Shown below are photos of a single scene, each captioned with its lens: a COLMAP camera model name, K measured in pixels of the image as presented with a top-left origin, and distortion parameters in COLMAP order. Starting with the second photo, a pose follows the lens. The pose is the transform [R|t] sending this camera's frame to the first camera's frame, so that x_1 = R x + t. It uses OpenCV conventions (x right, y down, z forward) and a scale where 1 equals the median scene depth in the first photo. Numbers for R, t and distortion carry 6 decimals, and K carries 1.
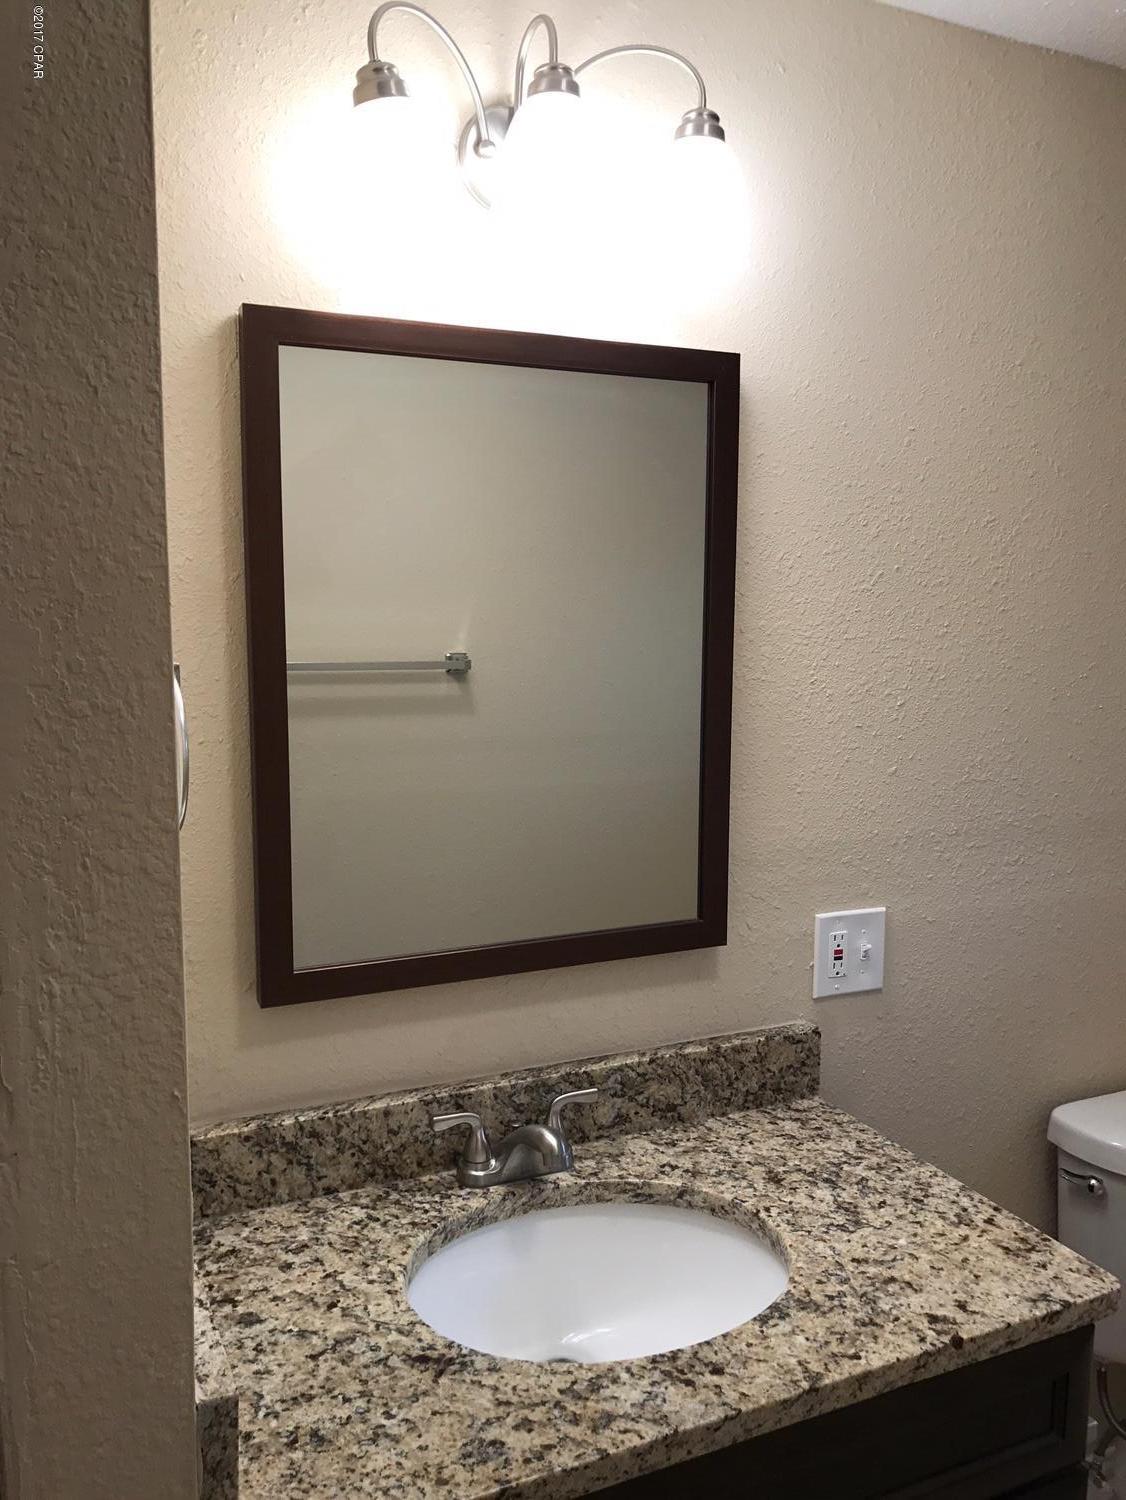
lens RADIAL K [[1253.4, 0, 561.5], [0, 1253.4, 743.3], [0, 0, 1]] dist [0.031680, -0.046097]
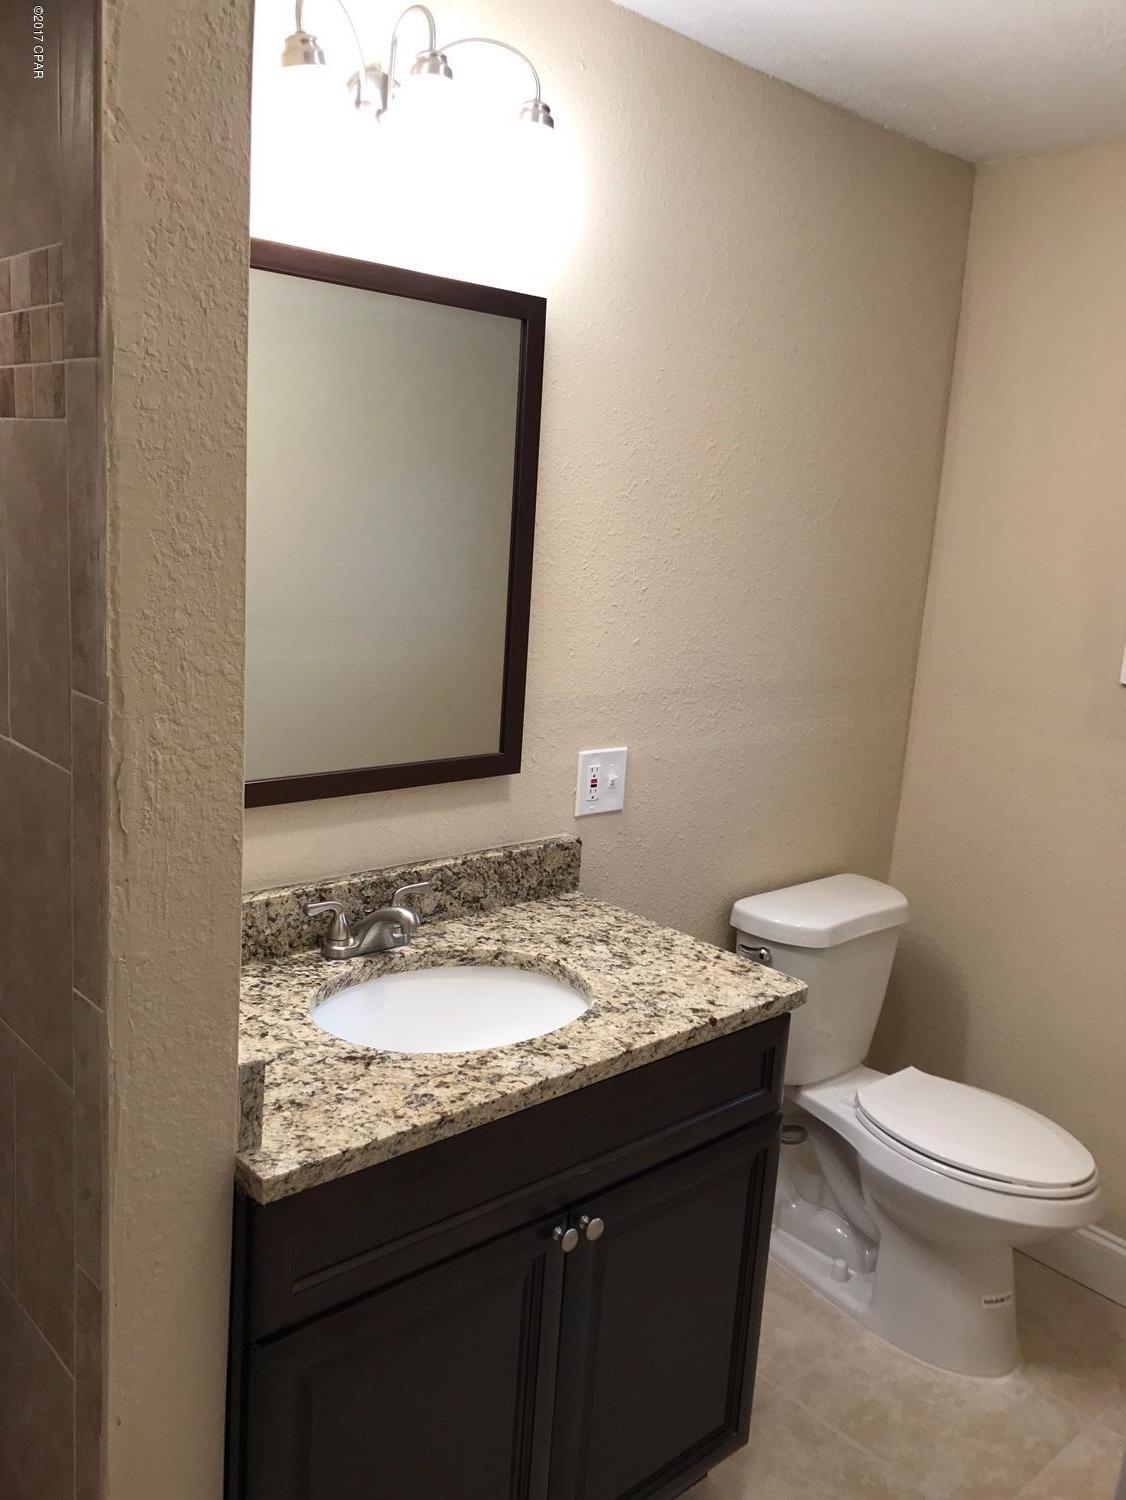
lens RADIAL K [[1253.4, 0, 573.6], [0, 1253.4, 754.1], [0, 0, 1]] dist [0.031680, -0.046097]
pose [[0.952229, -0.006143, 0.305323, -0.310802], [-0.019734, 0.996470, 0.081594, 0.056954], [-0.304747, -0.083722, 0.948747, -0.335377]]
